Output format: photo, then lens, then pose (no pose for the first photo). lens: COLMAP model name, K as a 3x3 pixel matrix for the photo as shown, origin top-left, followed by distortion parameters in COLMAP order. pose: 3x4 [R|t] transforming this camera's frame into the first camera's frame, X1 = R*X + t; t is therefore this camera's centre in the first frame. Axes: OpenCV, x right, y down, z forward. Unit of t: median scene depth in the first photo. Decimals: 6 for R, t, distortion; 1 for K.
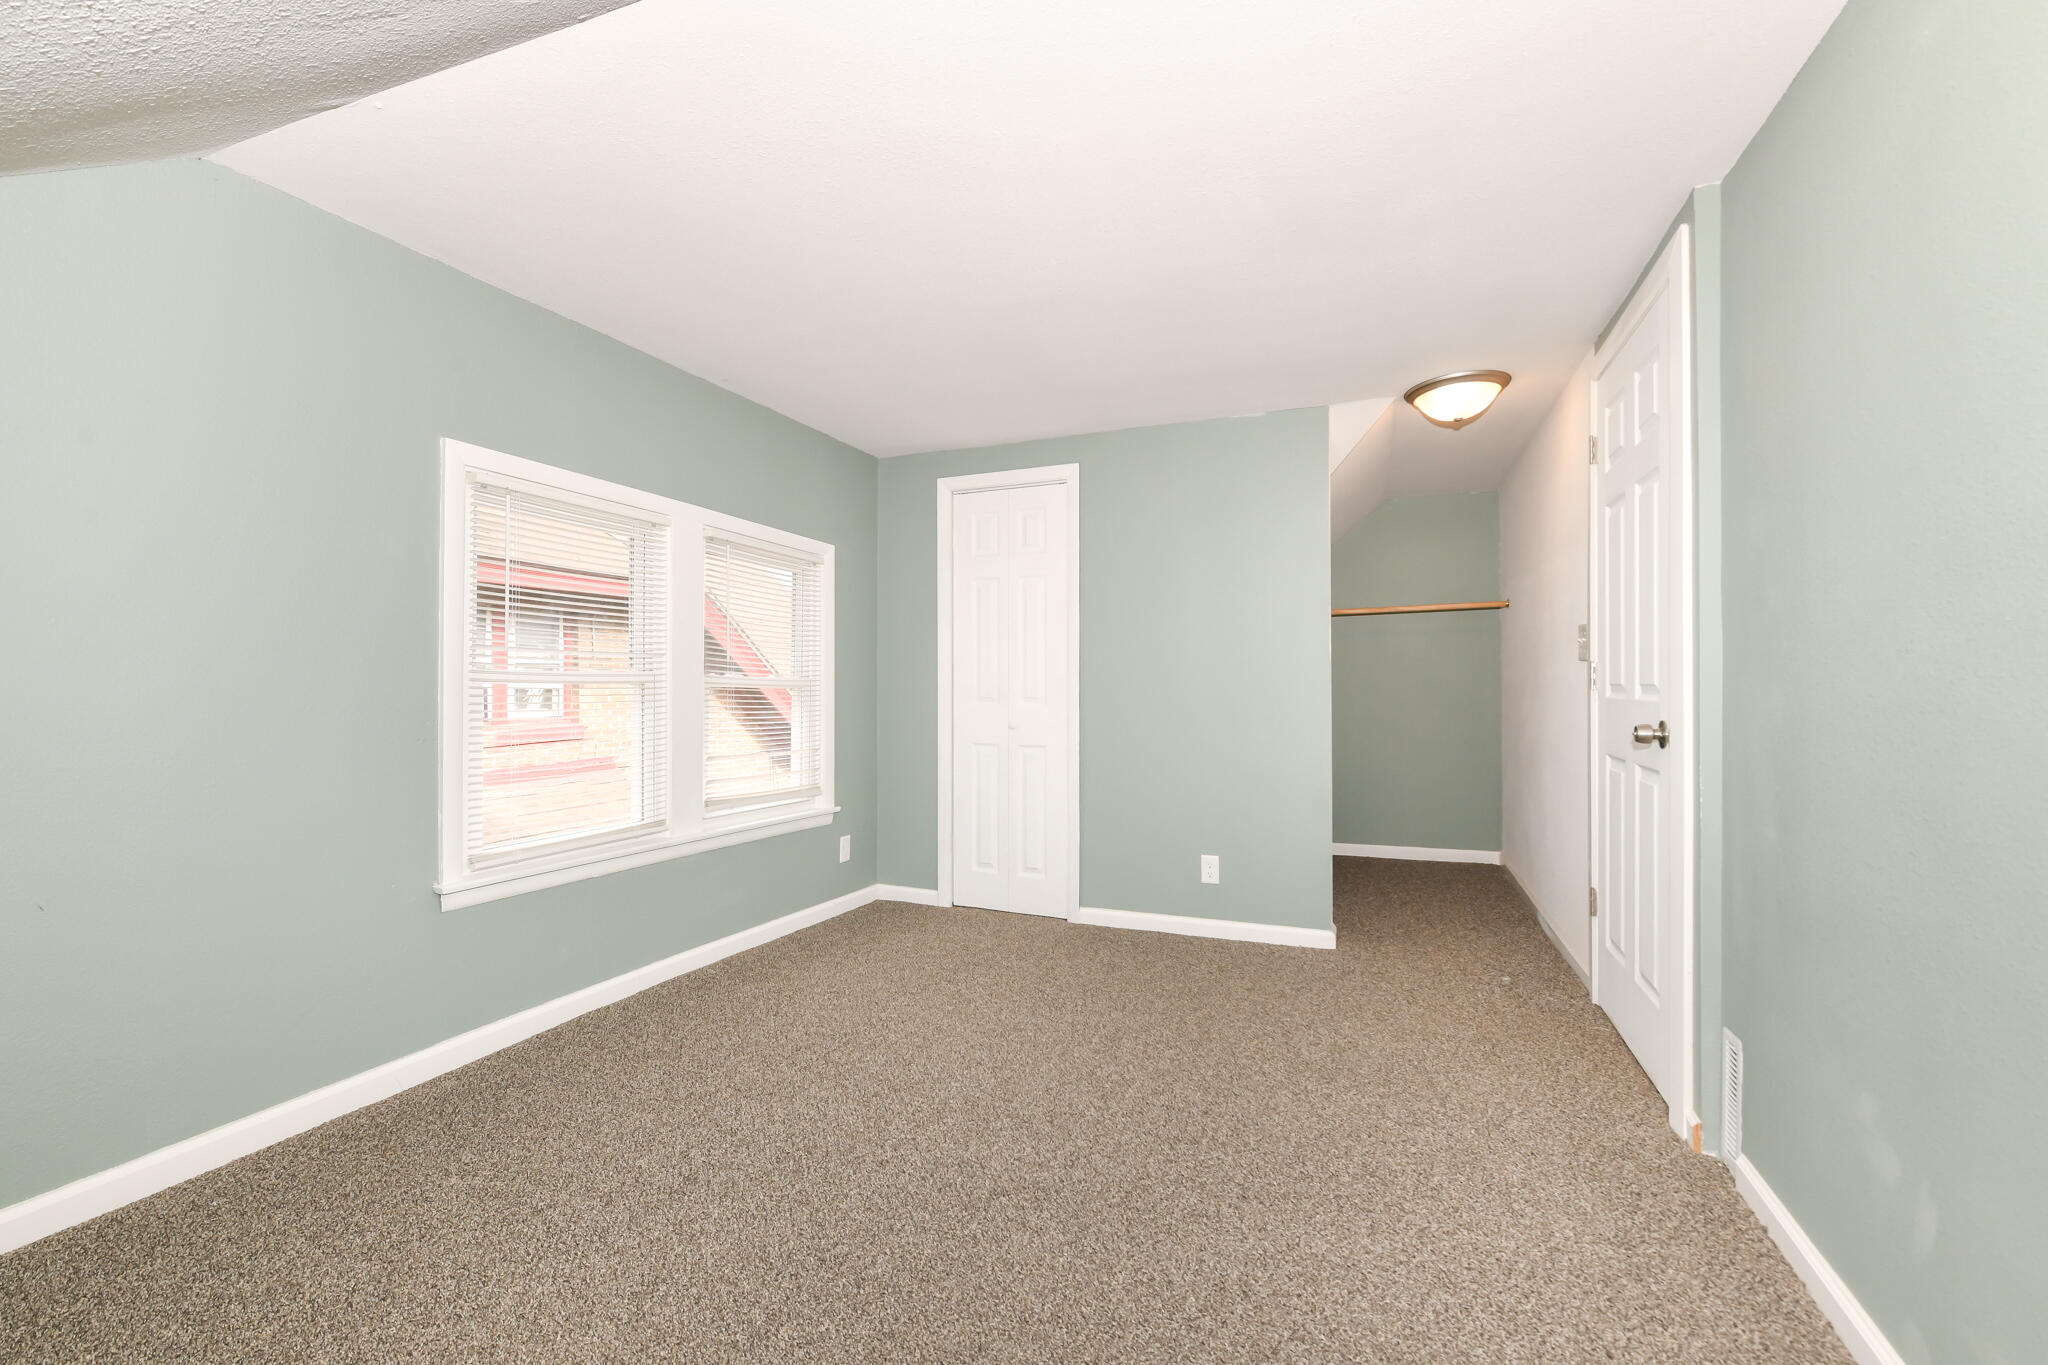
lens RADIAL K [[856.2, 0, 1032.1], [0, 856.2, 675.0], [0, 0, 1]] dist [-0.003108, -0.000407]
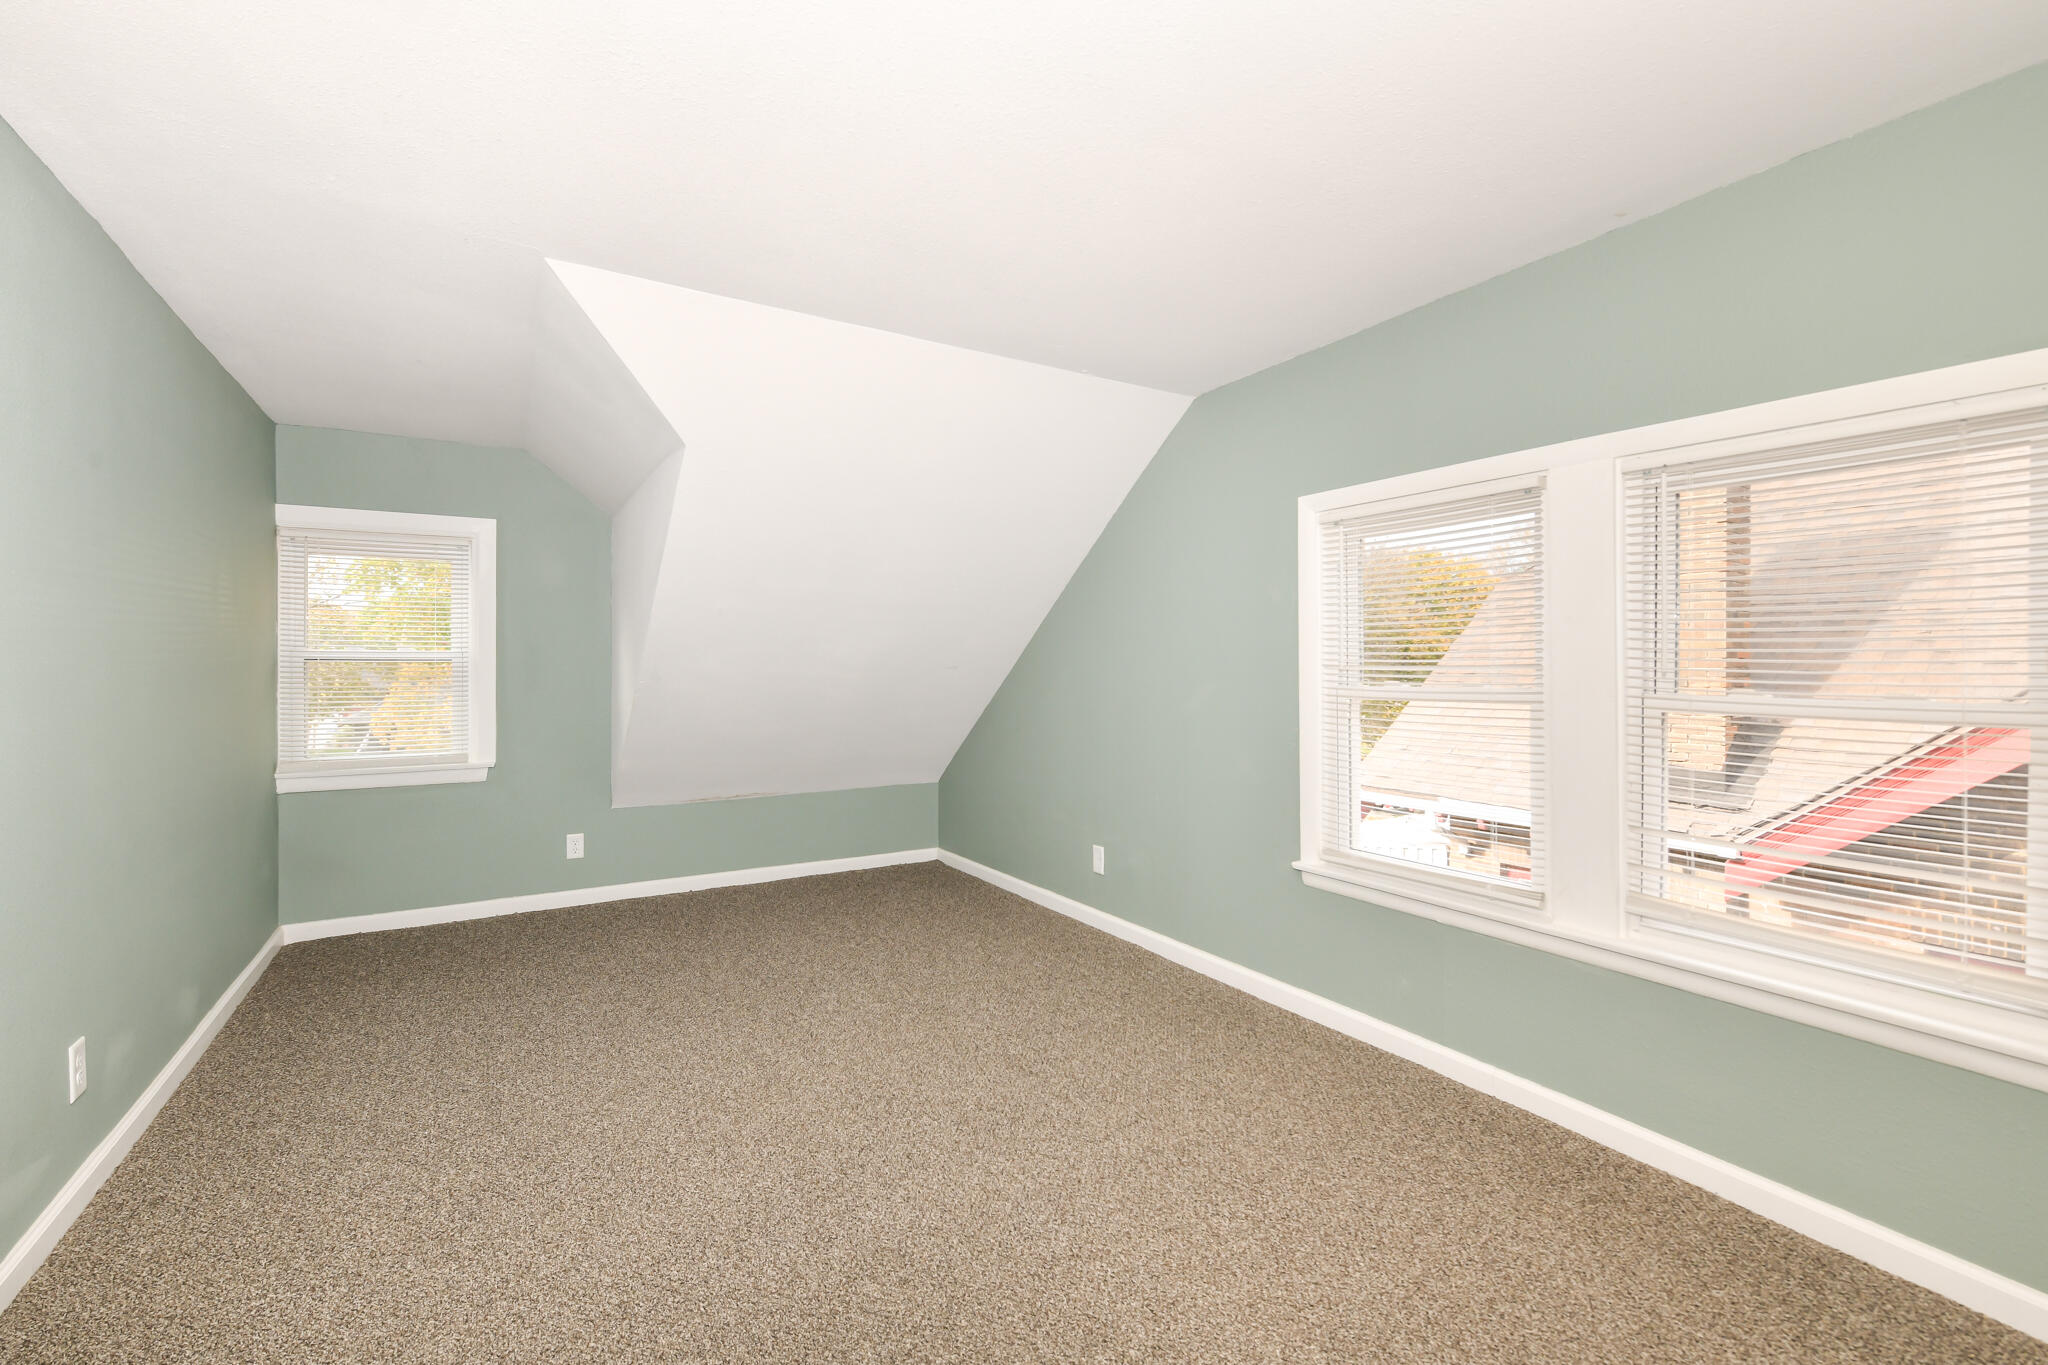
lens RADIAL K [[858.3, 0, 1024.0], [0, 858.3, 682.5], [0, 0, 1]] dist [-0.000540, 0.000021]
pose [[-0.590183, 0.015268, -0.807125, 0.530526], [0.014808, 0.999858, 0.008085, -0.027814], [0.807134, -0.007180, -0.590325, 1.395410]]
